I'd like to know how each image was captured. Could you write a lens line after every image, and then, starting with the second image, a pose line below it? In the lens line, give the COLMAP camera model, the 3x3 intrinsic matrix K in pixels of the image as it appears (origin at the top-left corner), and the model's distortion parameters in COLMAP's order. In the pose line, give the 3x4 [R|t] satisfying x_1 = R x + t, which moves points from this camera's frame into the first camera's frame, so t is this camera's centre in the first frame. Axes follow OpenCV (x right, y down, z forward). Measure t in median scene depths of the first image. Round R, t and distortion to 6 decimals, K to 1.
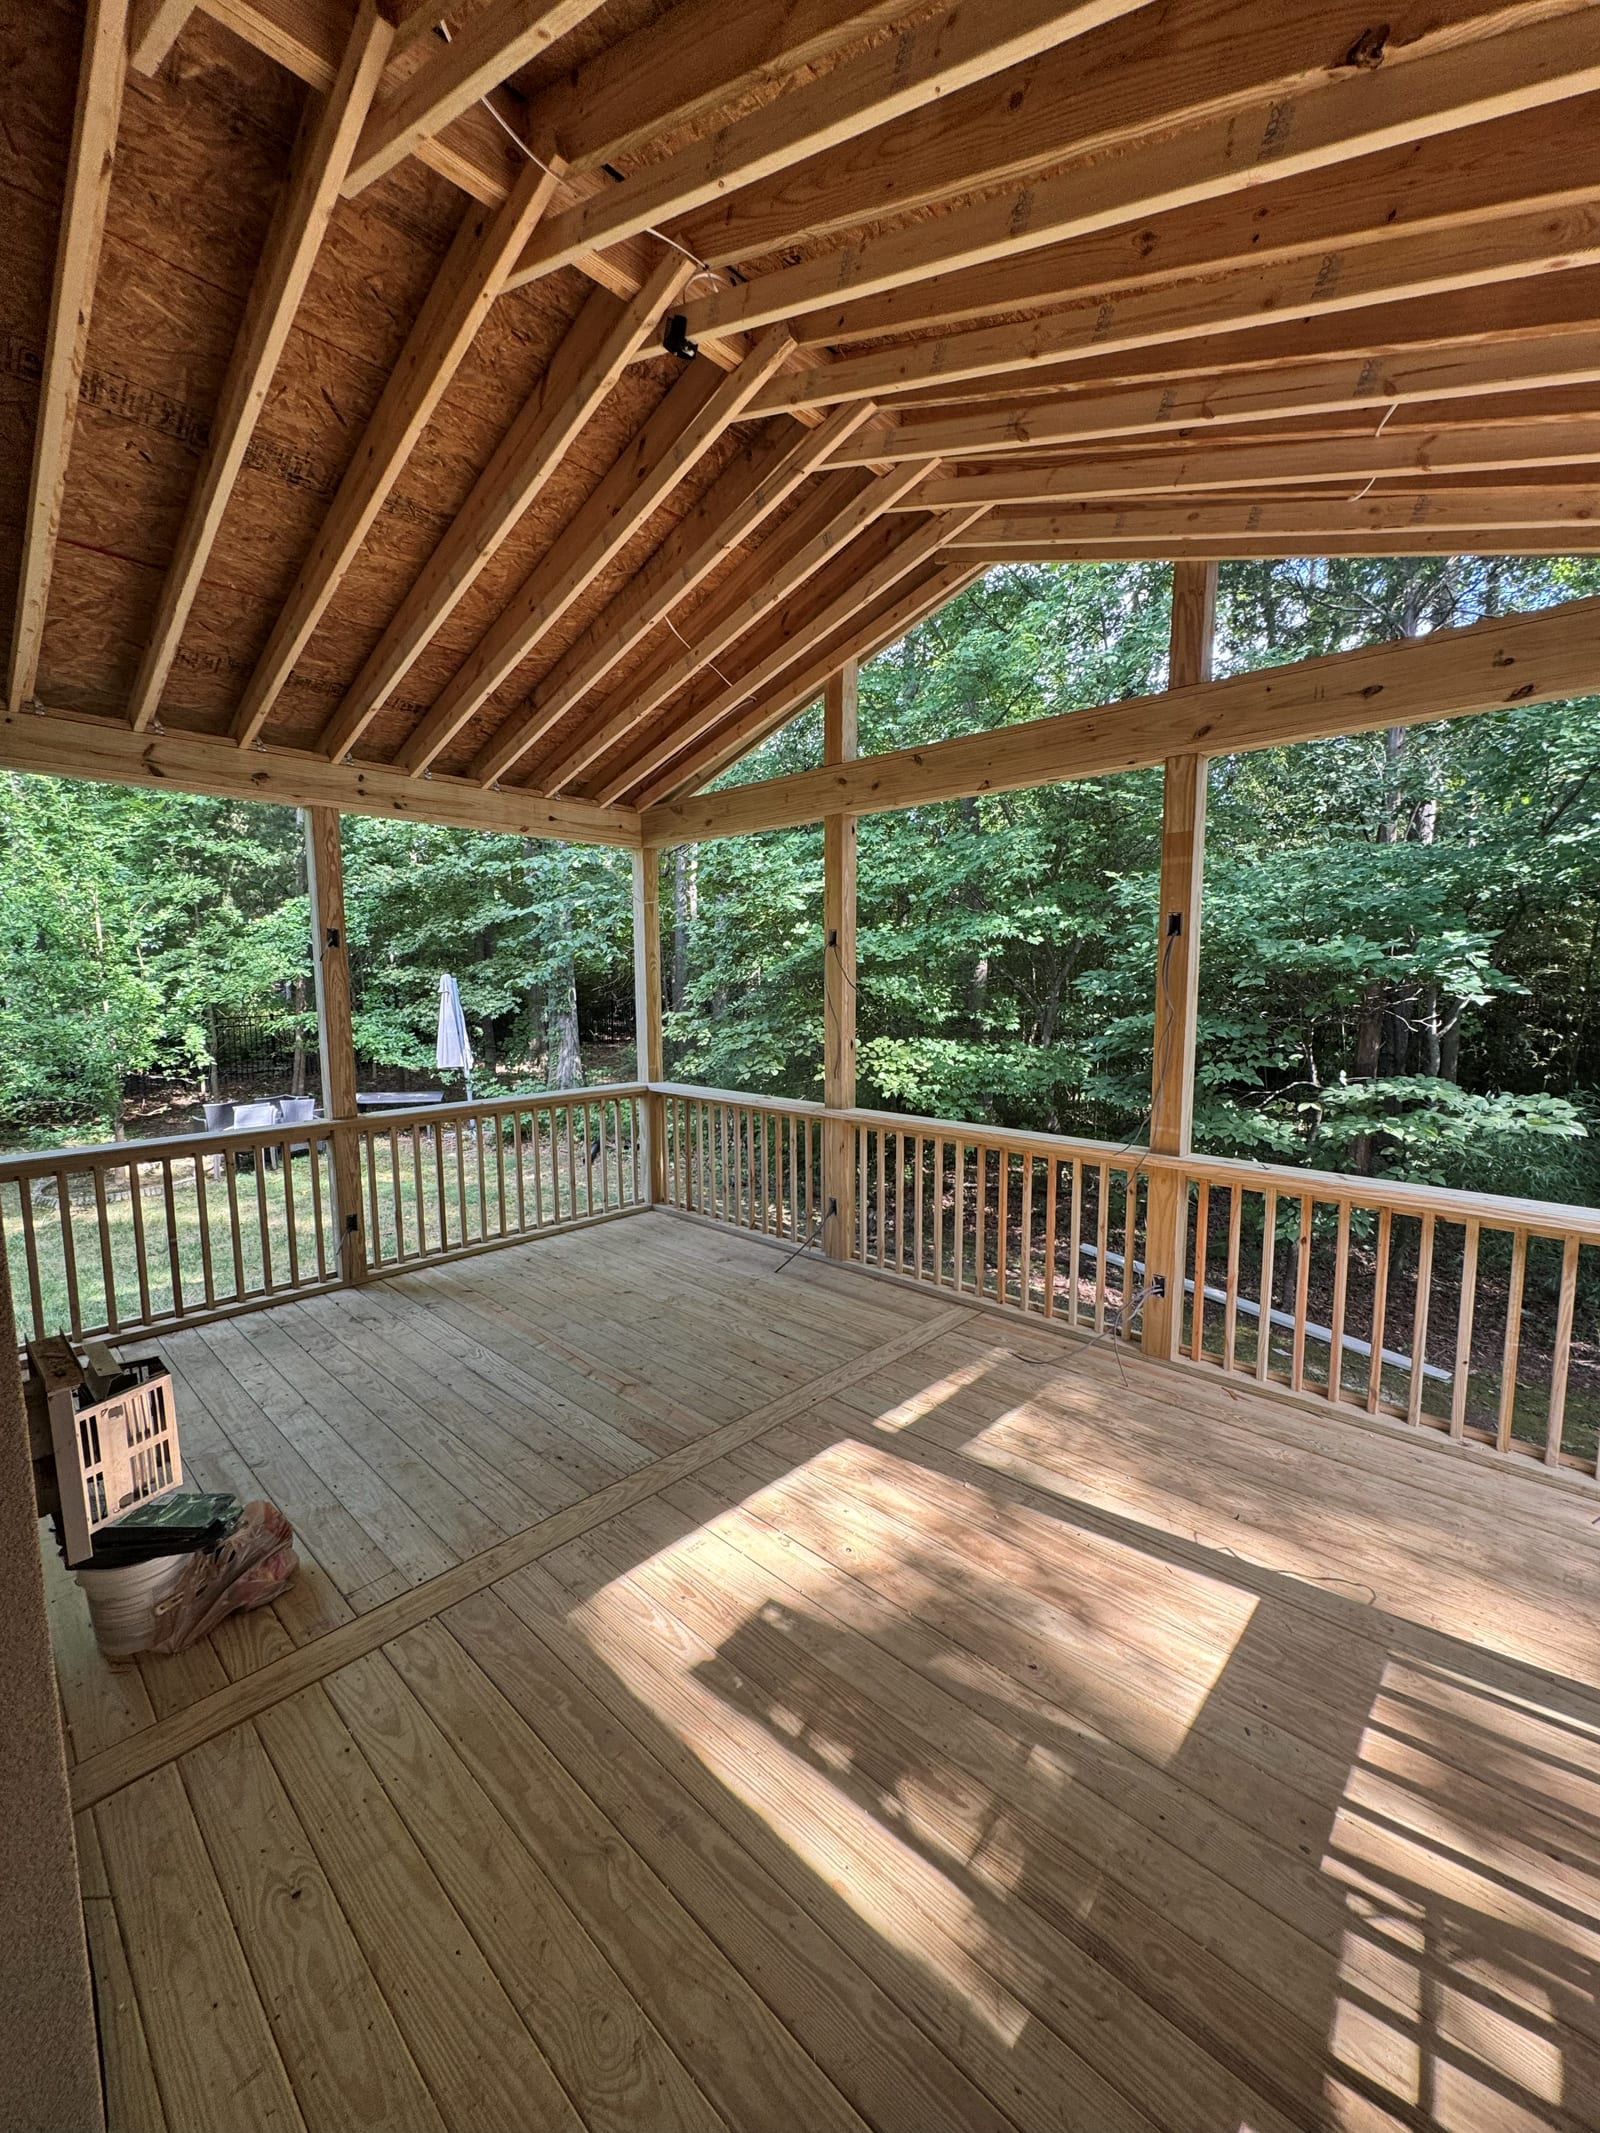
lens RADIAL K [[849.8, 0, 800.5], [0, 849.8, 1064.1], [0, 0, 1]] dist [-0.002488, -0.000624]
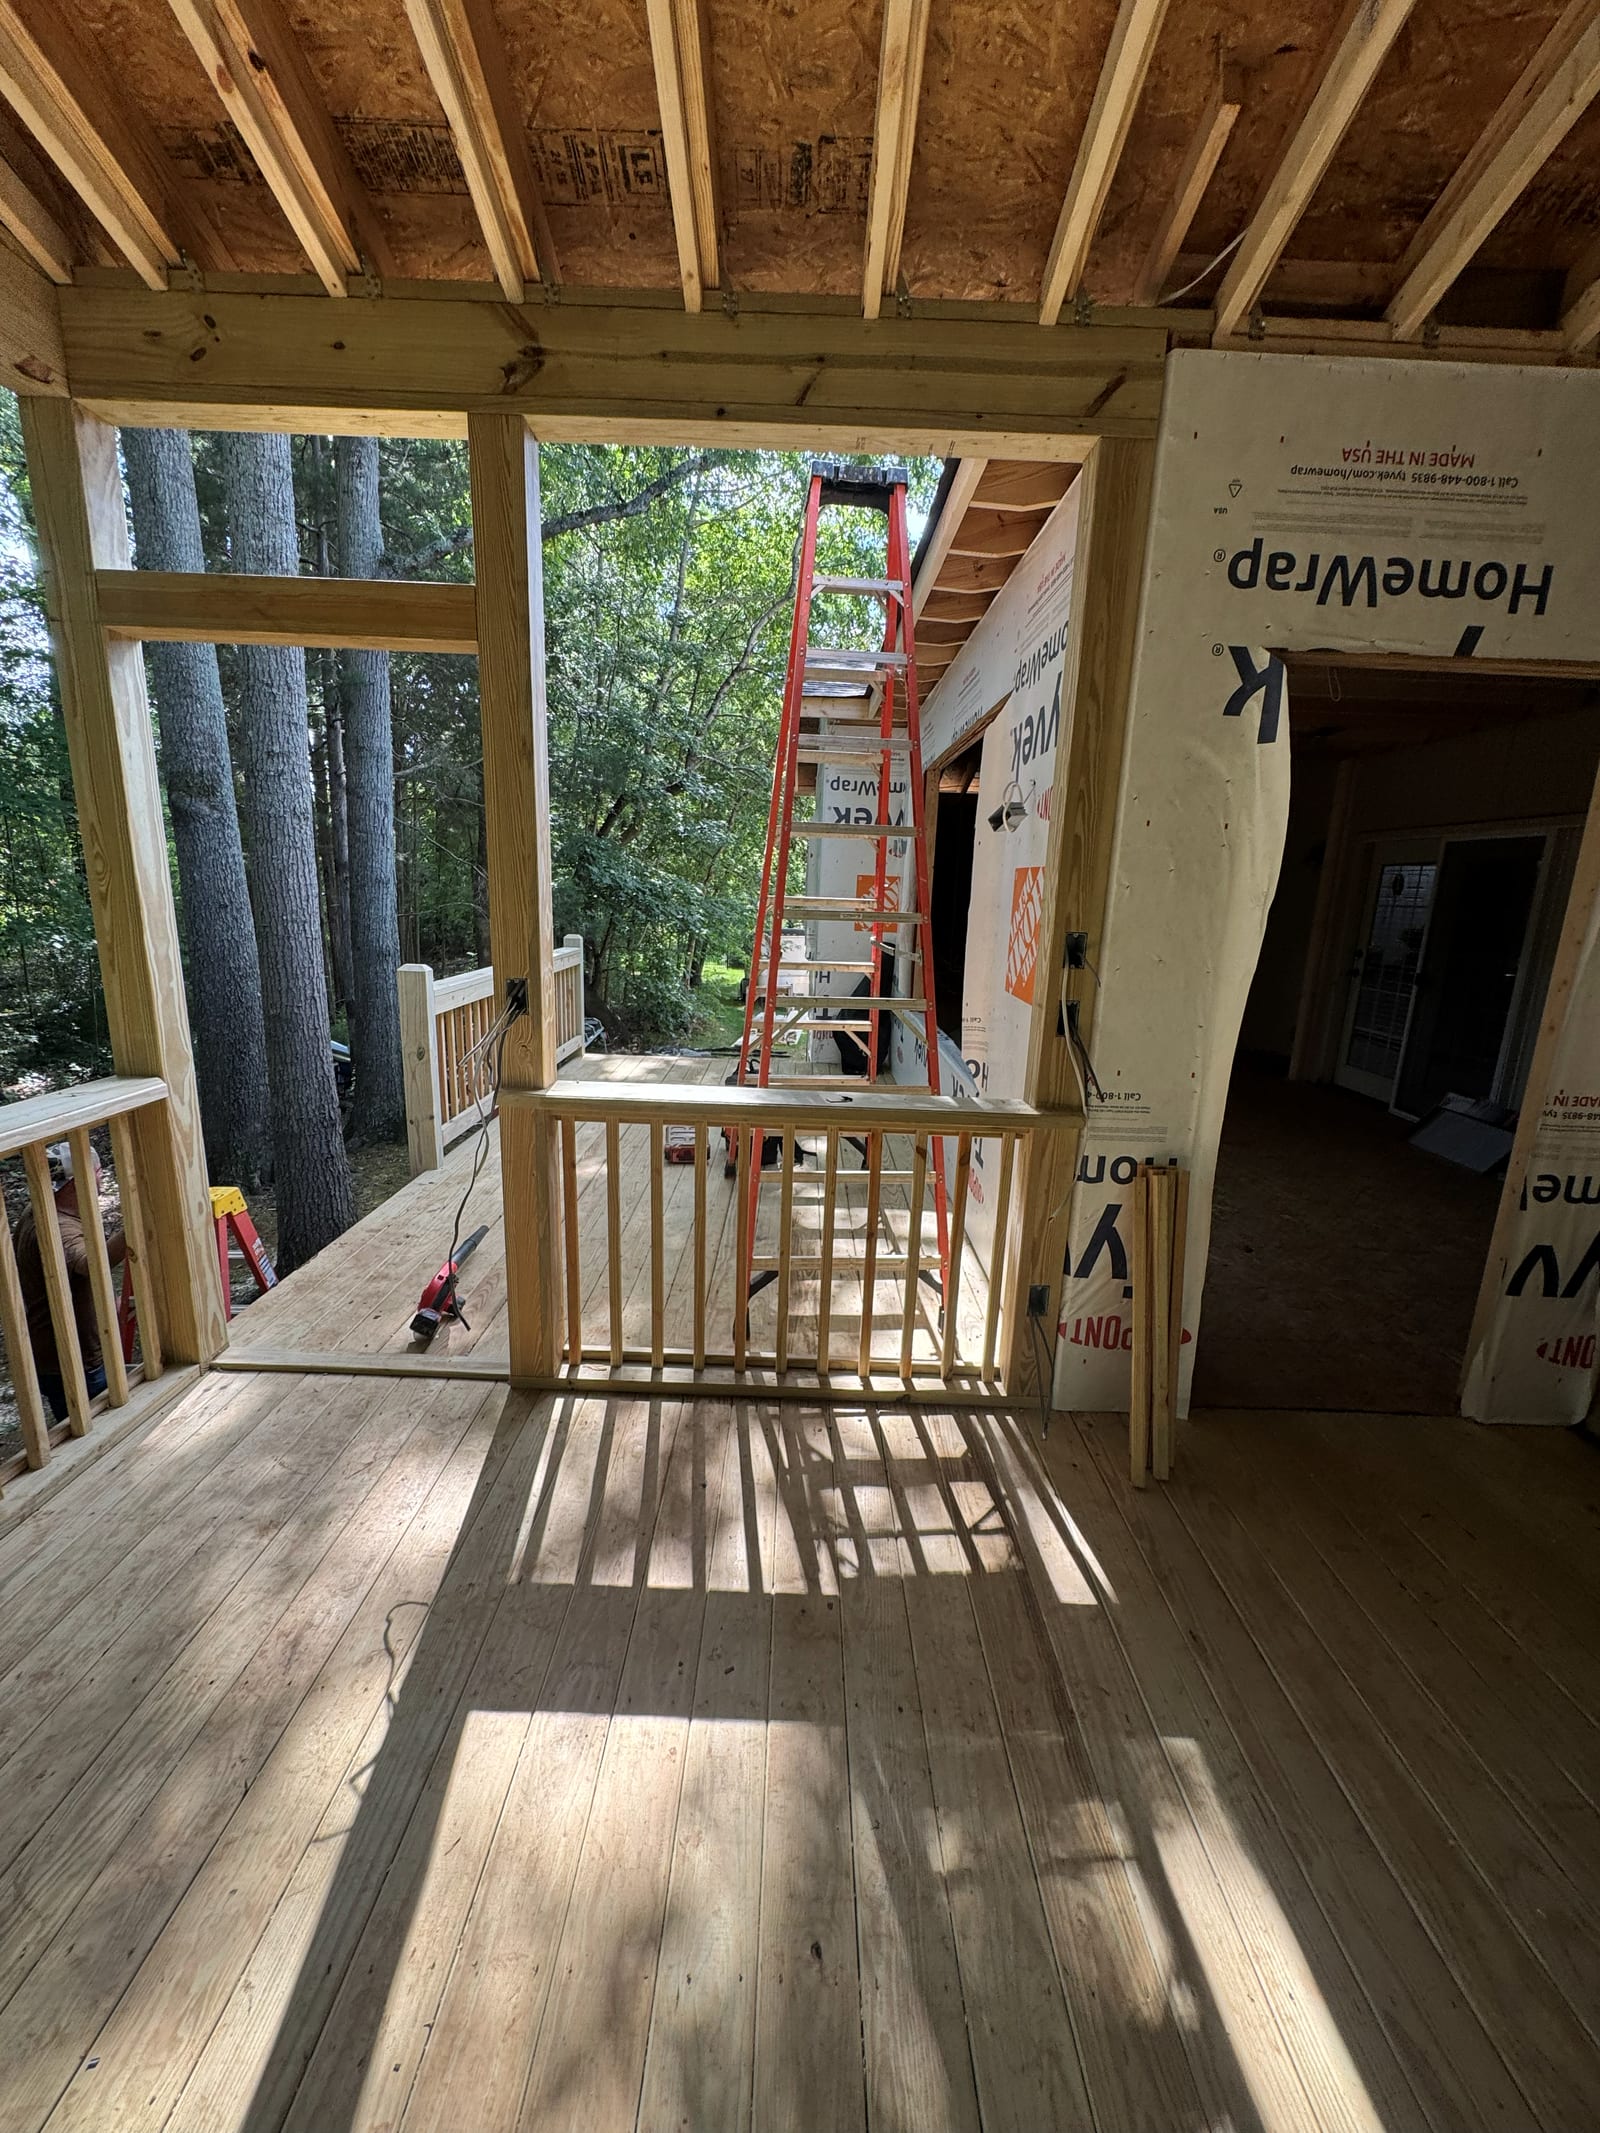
lens RADIAL K [[849.8, 0, 799.3], [0, 849.8, 1066.6], [0, 0, 1]] dist [-0.002488, -0.000624]
pose [[-0.684961, -0.172158, 0.707948, -0.030308], [0.047405, 0.959092, 0.279097, -0.044903], [-0.727036, 0.224731, -0.648780, 1.419583]]
